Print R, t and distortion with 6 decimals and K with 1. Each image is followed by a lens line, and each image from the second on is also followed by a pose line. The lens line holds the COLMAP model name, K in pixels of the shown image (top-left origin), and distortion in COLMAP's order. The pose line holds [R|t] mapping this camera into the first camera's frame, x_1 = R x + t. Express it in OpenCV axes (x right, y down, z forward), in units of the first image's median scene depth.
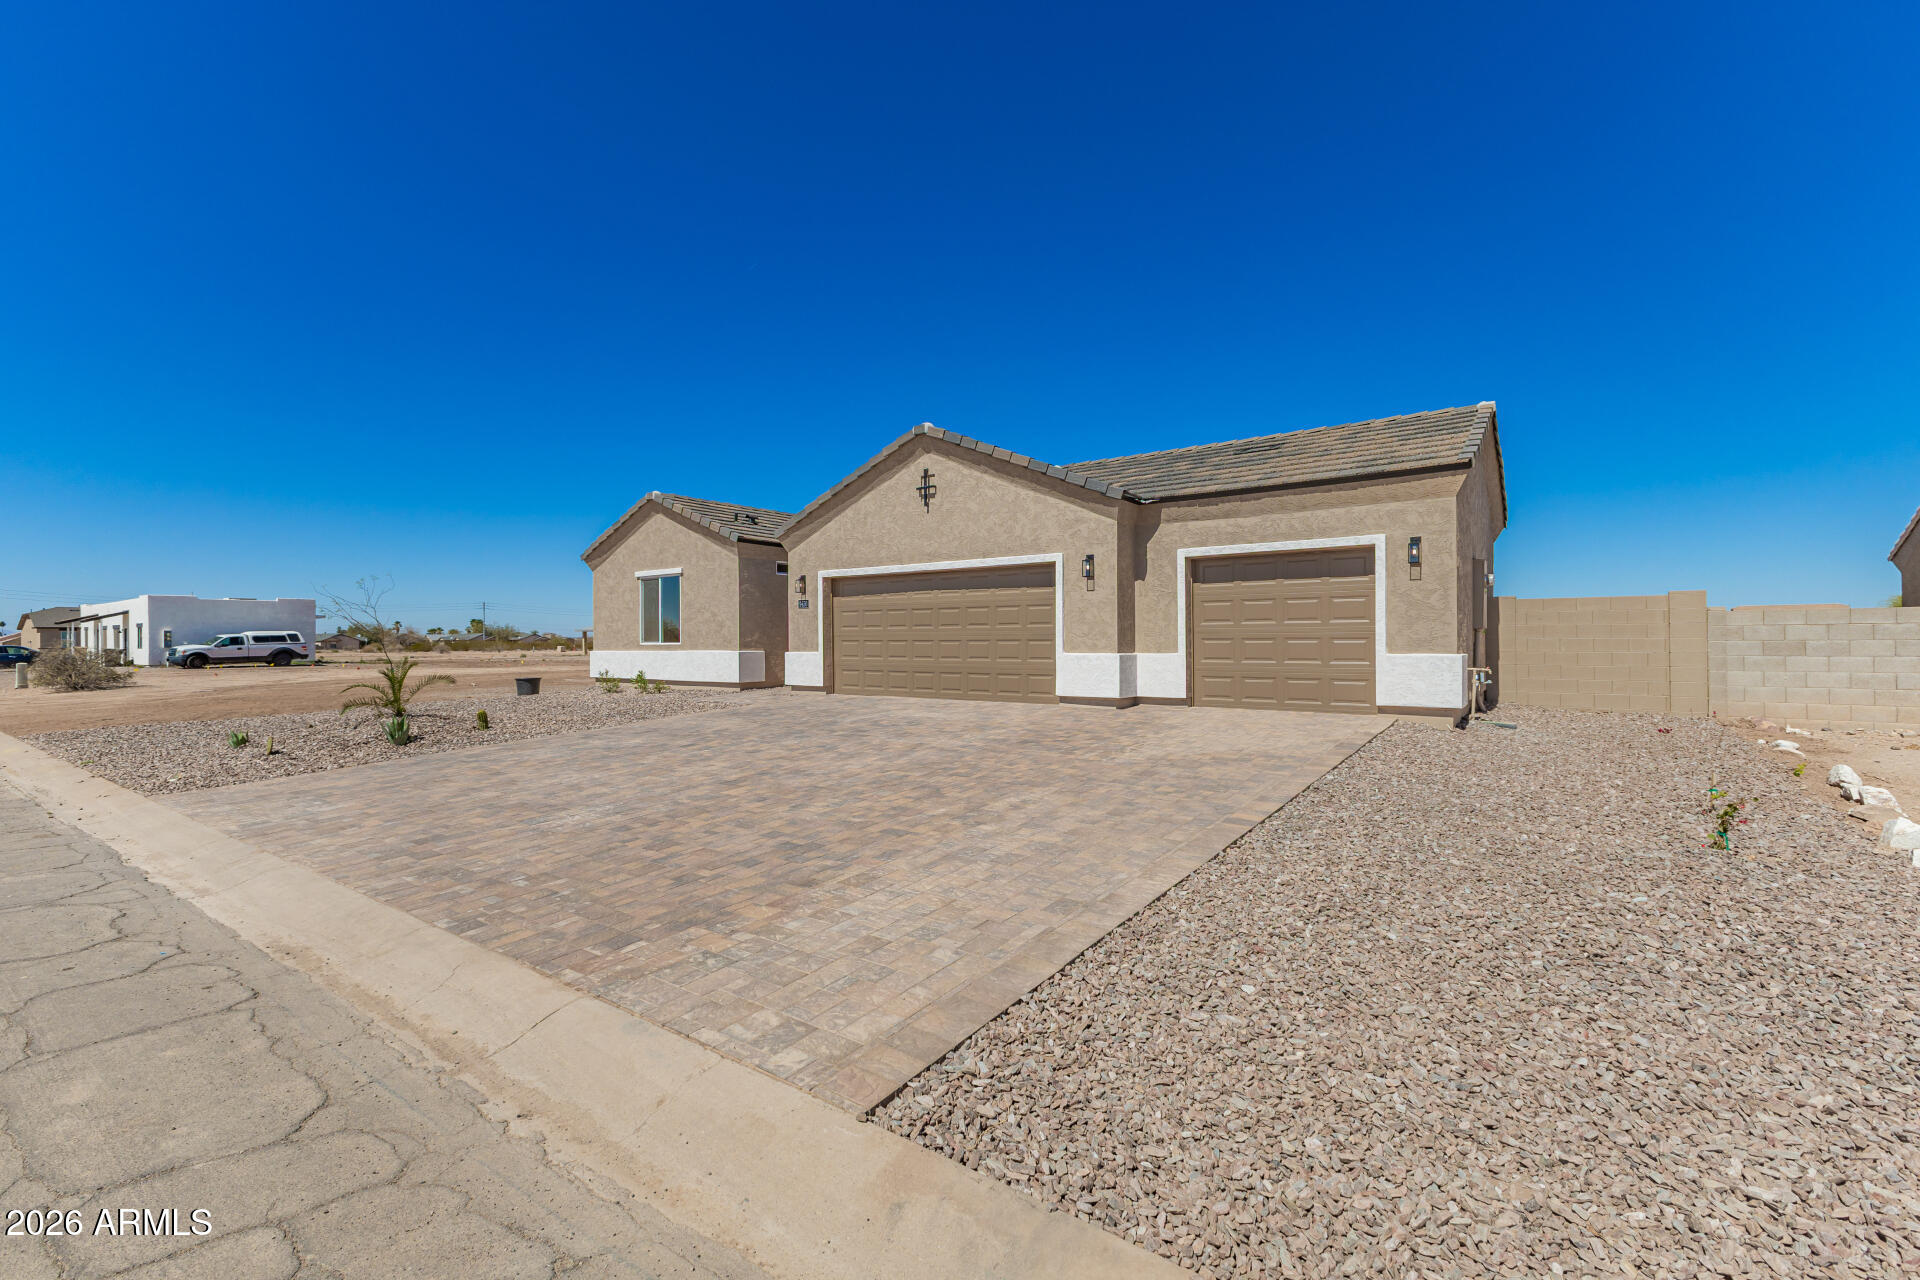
lens RADIAL K [[838.3, 0, 954.8], [0, 838.3, 643.3], [0, 0, 1]] dist [-0.002033, 0.000209]
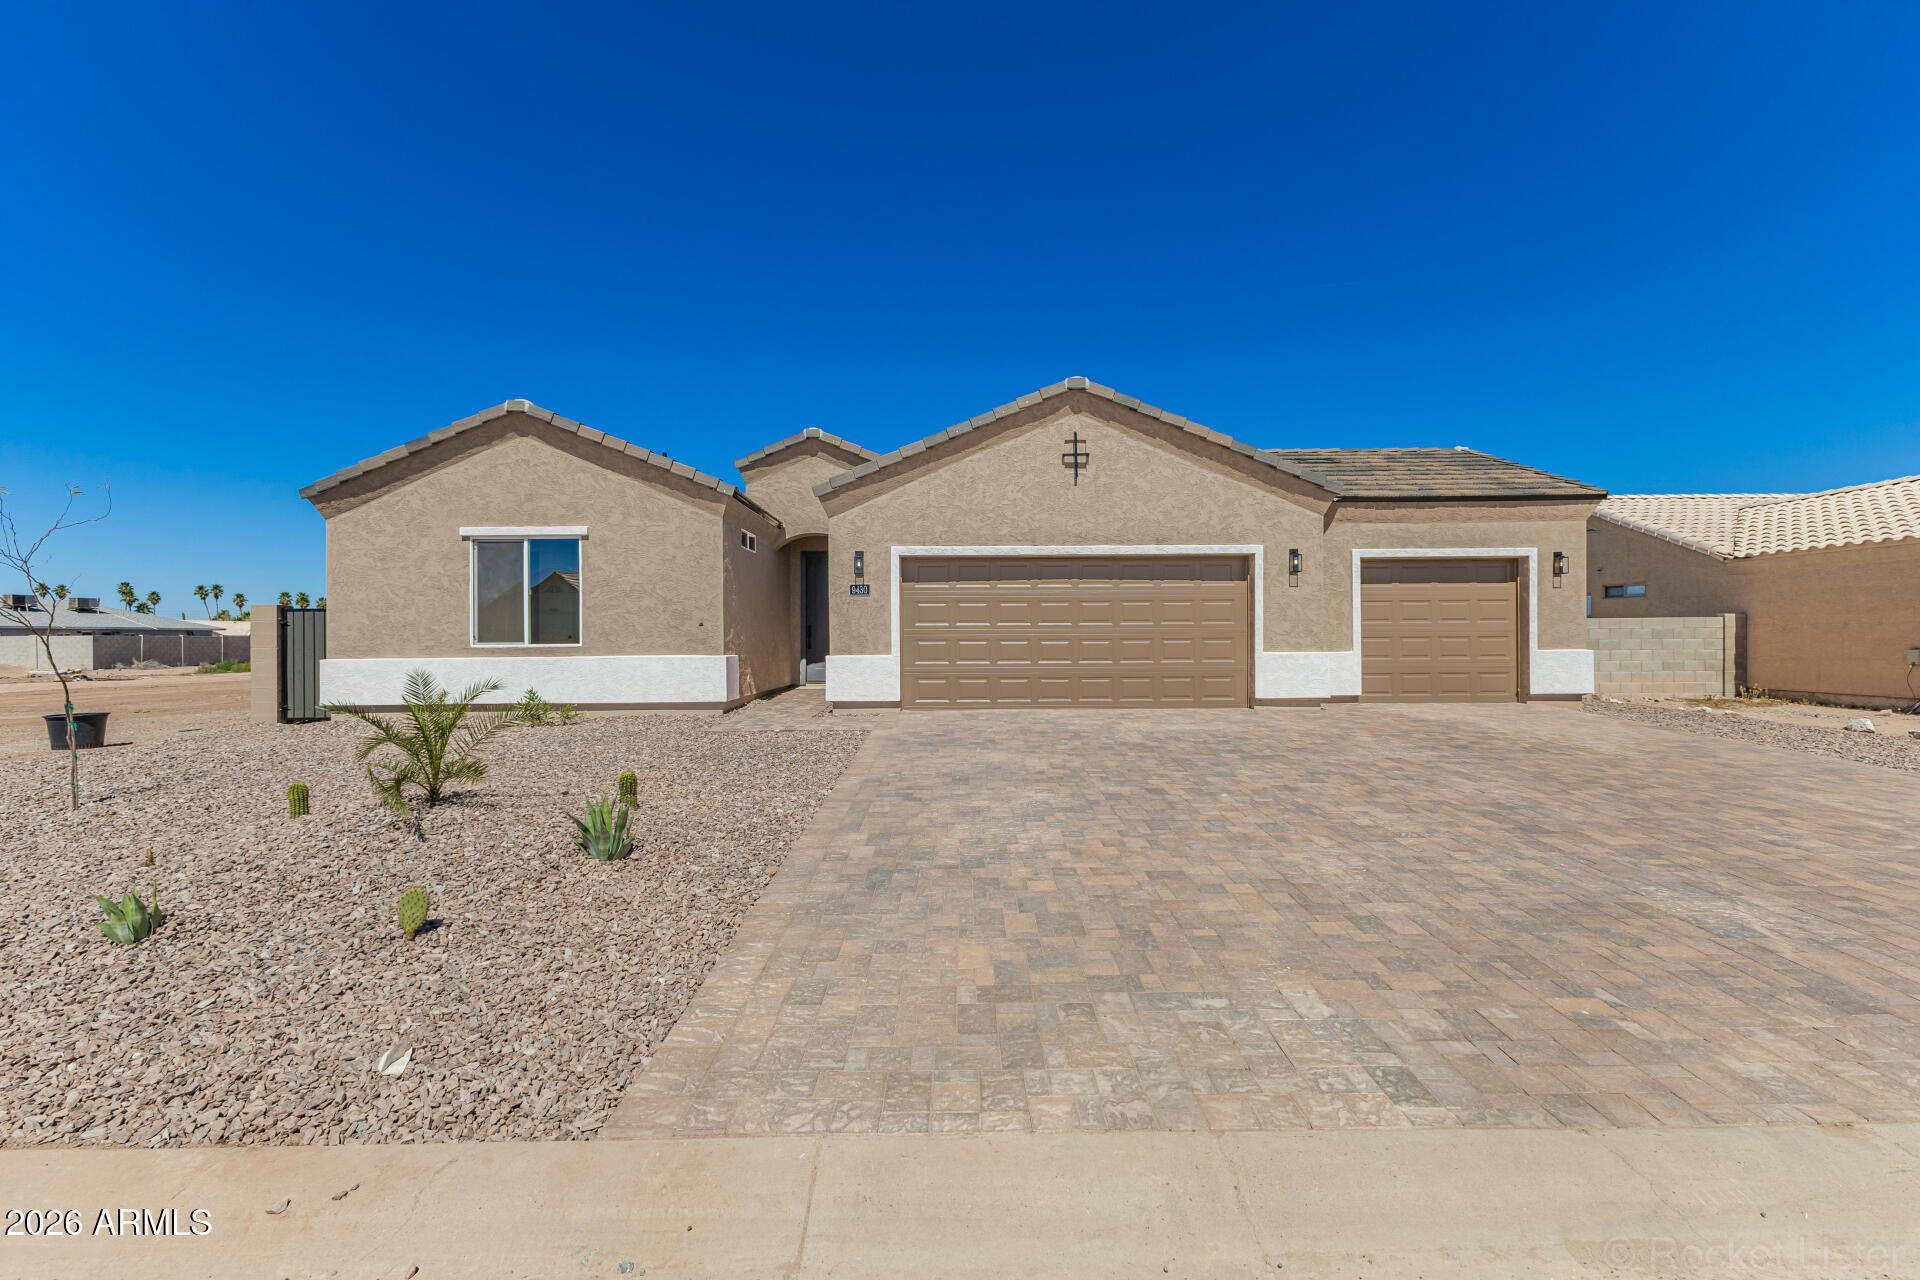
lens RADIAL K [[790.3, 0, 959.3], [0, 790.3, 633.4], [0, 0, 1]] dist [0.004223, 0.000138]
pose [[0.799606, 0.005237, 0.600503, -0.595030], [0.004002, 0.999893, -0.014049, 0.001361], [-0.600512, 0.013636, 0.799499, 0.446667]]
